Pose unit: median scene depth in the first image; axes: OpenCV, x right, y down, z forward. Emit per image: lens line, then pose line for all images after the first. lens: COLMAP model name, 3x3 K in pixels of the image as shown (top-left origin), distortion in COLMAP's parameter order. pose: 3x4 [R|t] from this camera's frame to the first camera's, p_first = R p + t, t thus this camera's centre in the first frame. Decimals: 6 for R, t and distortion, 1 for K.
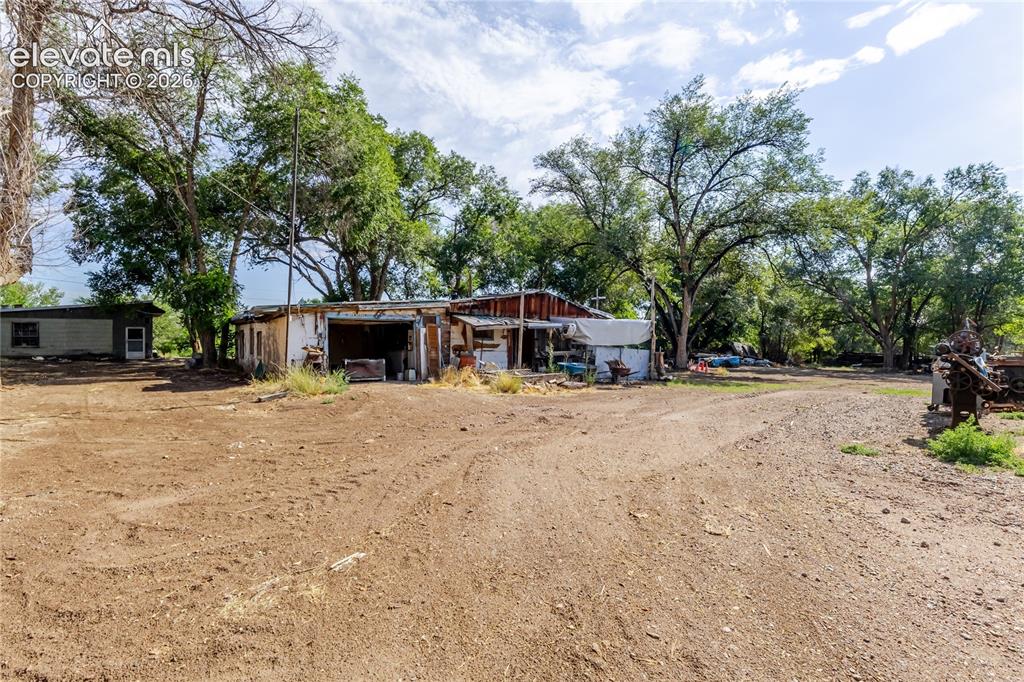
lens RADIAL K [[466.9, 0, 515.4], [0, 466.9, 341.1], [0, 0, 1]] dist [0.000258, 0.000594]
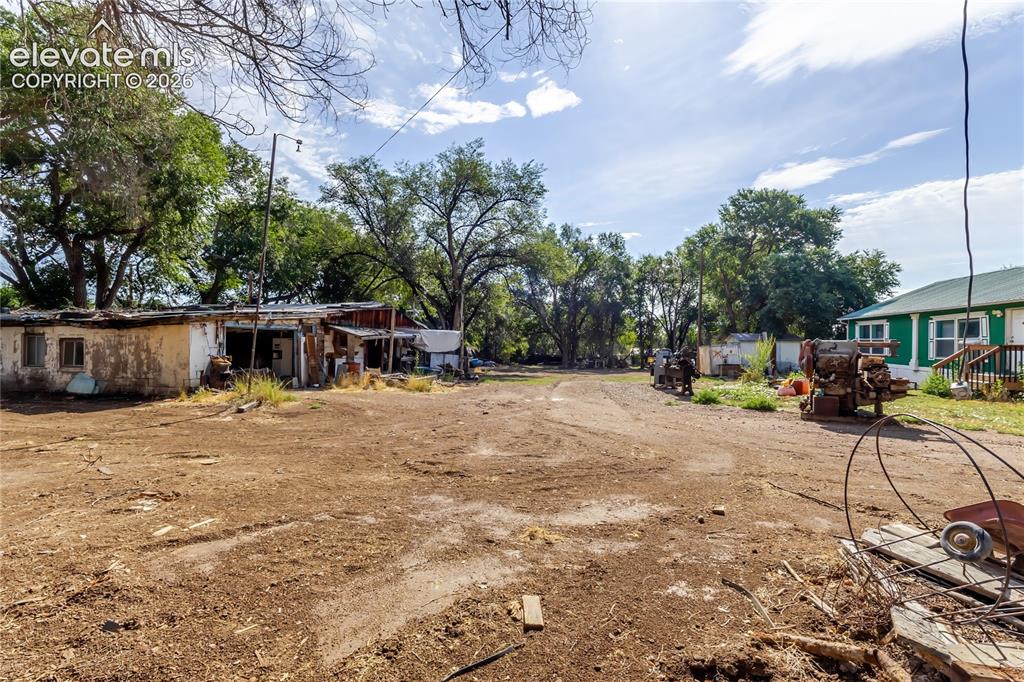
lens RADIAL K [[466.9, 0, 511.2], [0, 466.9, 342.9], [0, 0, 1]] dist [0.000258, 0.000594]
pose [[0.808050, 0.004870, 0.589094, -0.327131], [-0.004026, 0.999988, -0.002745, -0.010543], [-0.589100, -0.000153, 0.808060, -0.085918]]
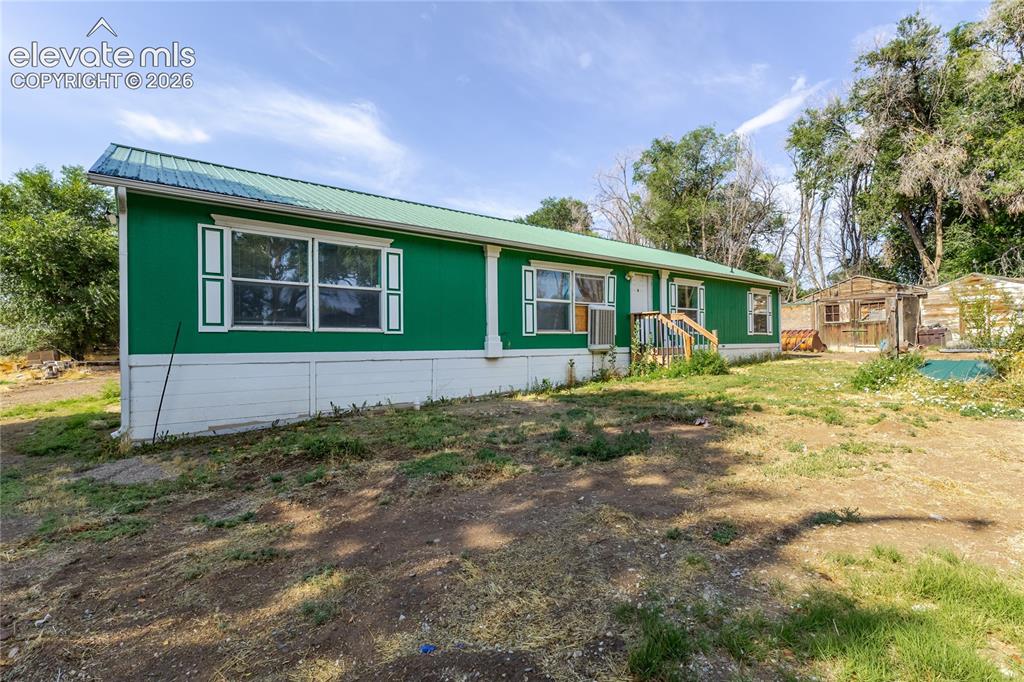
lens RADIAL K [[466.9, 0, 513.0], [0, 466.9, 335.9], [0, 0, 1]] dist [0.000258, 0.000594]
pose [[-0.999156, -0.002659, 0.040979, 0.875188], [-0.002236, 0.999944, 0.010362, 0.012448], [-0.041004, 0.010262, -0.999106, 0.700219]]
